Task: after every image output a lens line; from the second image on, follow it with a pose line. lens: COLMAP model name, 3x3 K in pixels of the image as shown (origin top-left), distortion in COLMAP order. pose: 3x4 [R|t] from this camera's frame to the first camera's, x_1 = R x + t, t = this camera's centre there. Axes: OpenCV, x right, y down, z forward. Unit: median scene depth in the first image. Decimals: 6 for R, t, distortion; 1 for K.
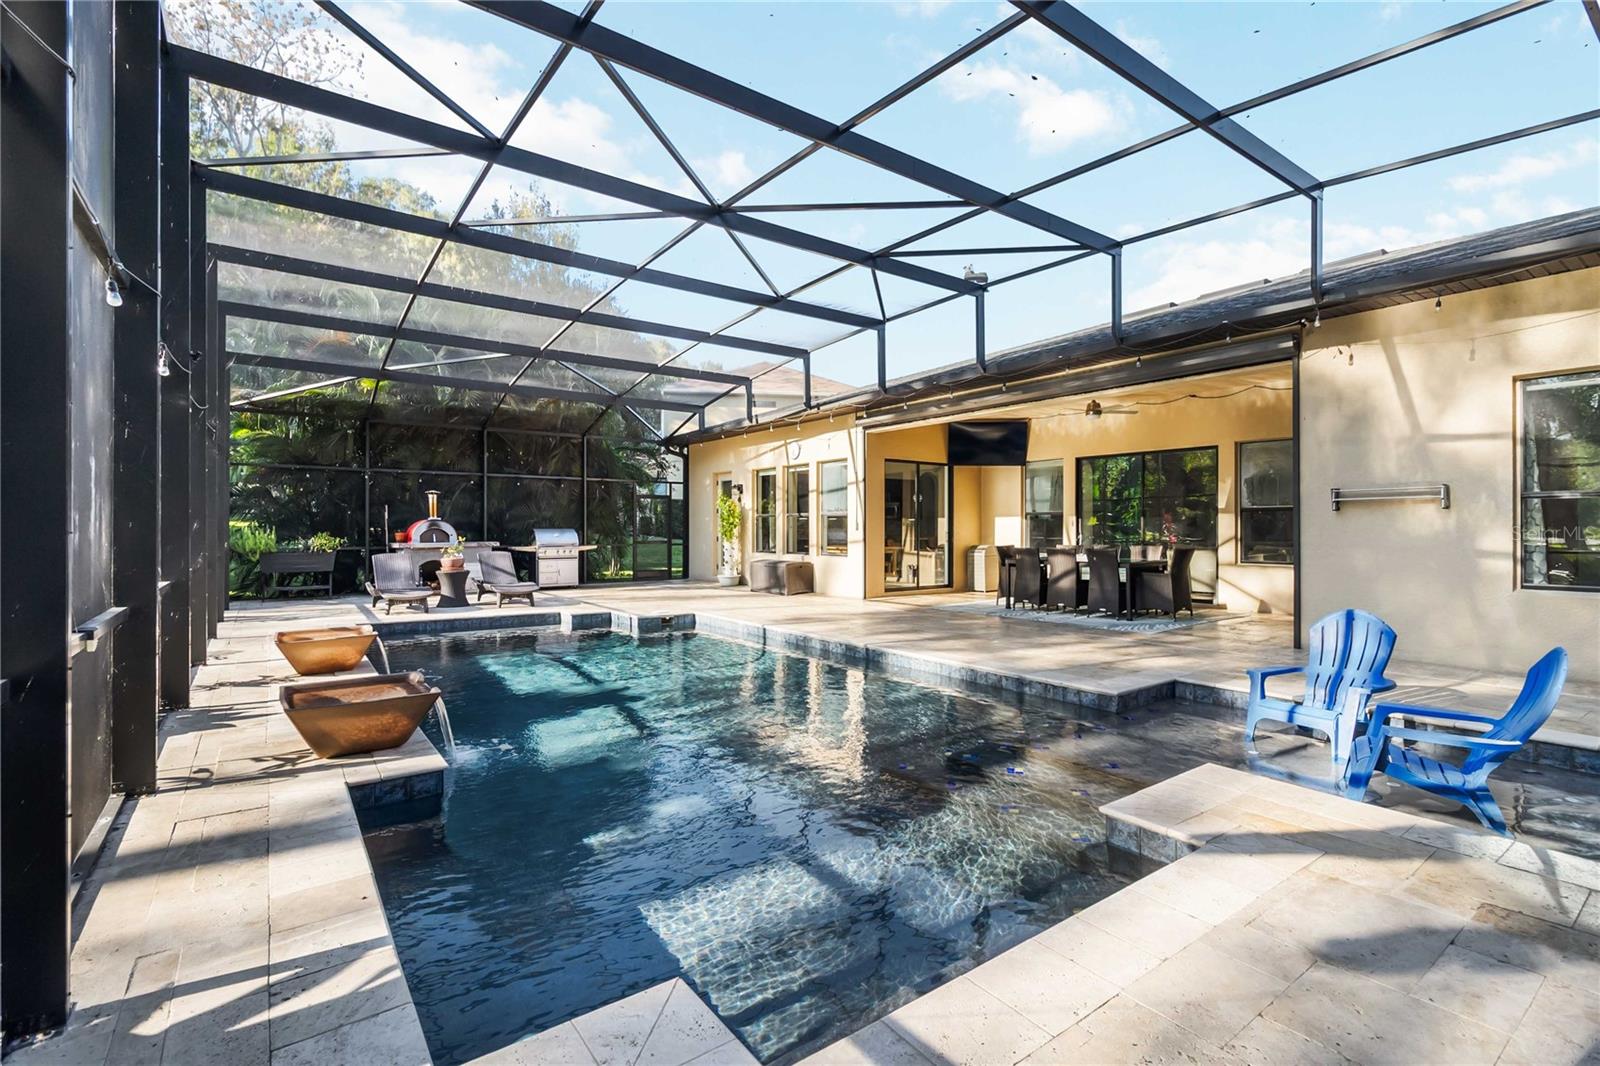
lens RADIAL K [[739.6, 0, 814.8], [0, 739.6, 530.0], [0, 0, 1]] dist [0.001813, 0.000175]
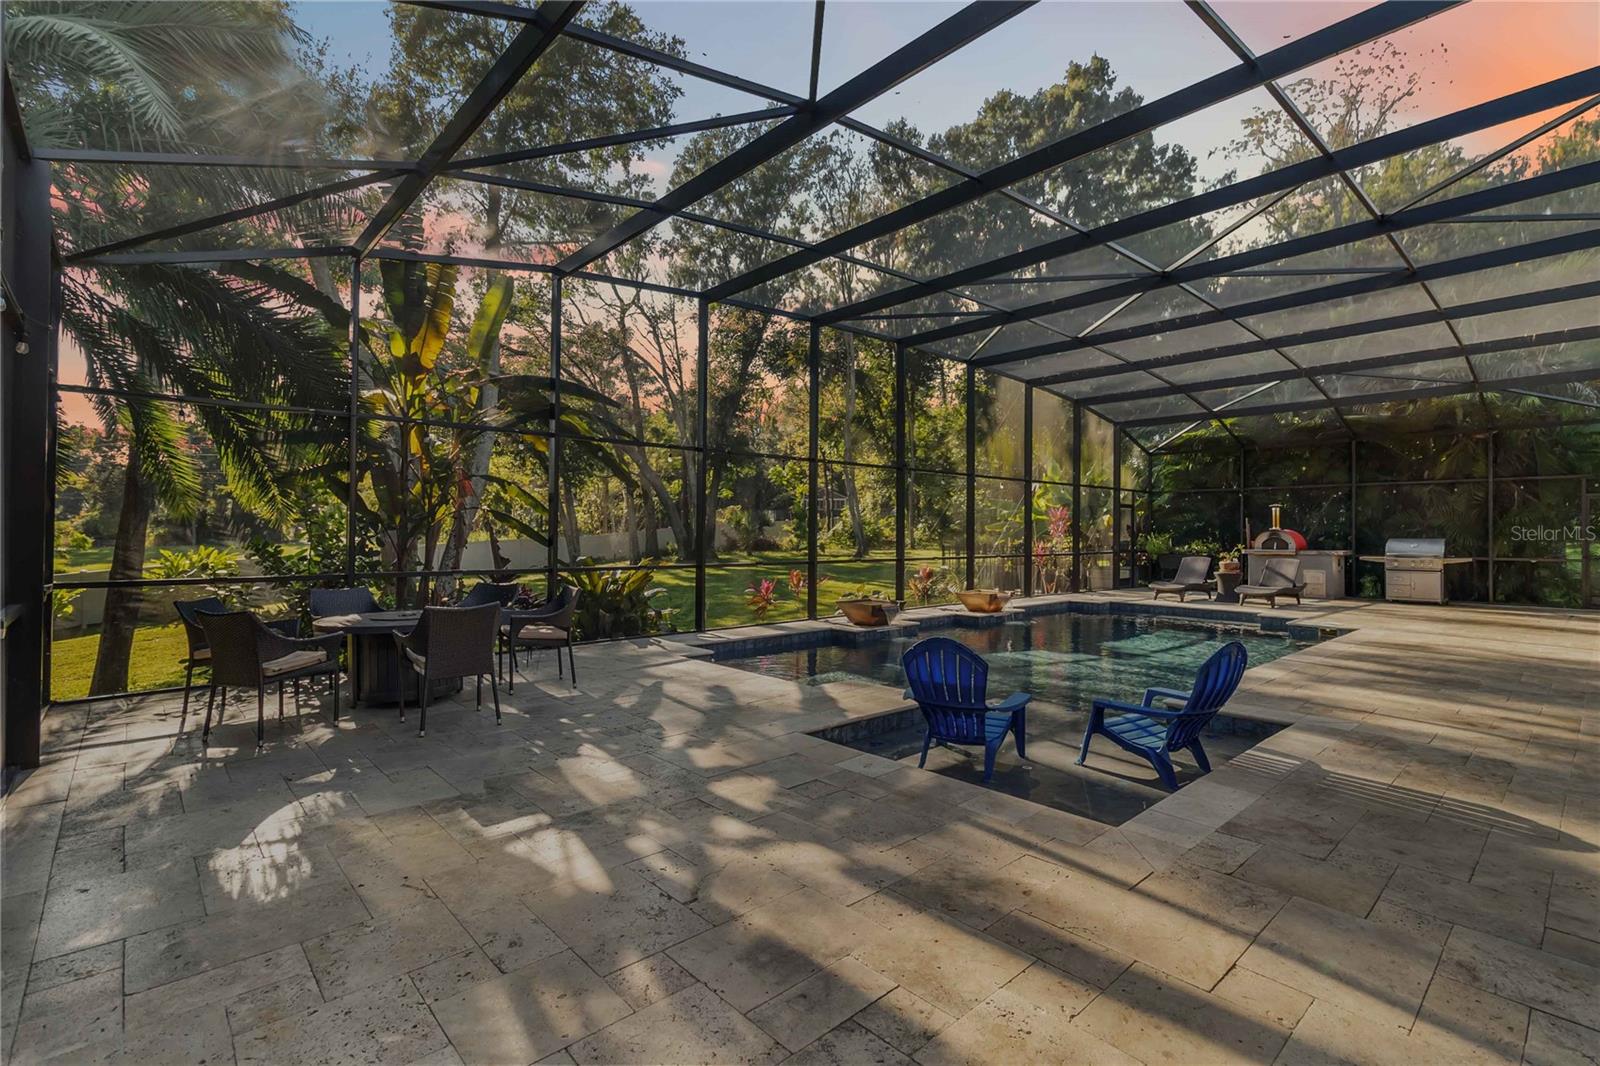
lens RADIAL K [[739.6, 0, 814.8], [0, 739.6, 530.0], [0, 0, 1]] dist [0.001813, 0.000175]
pose [[0.107120, -0.017464, -0.994093, 0.531676], [-0.014563, 0.999711, -0.019132, 0.018233], [0.994139, 0.016526, 0.106835, 0.178901]]
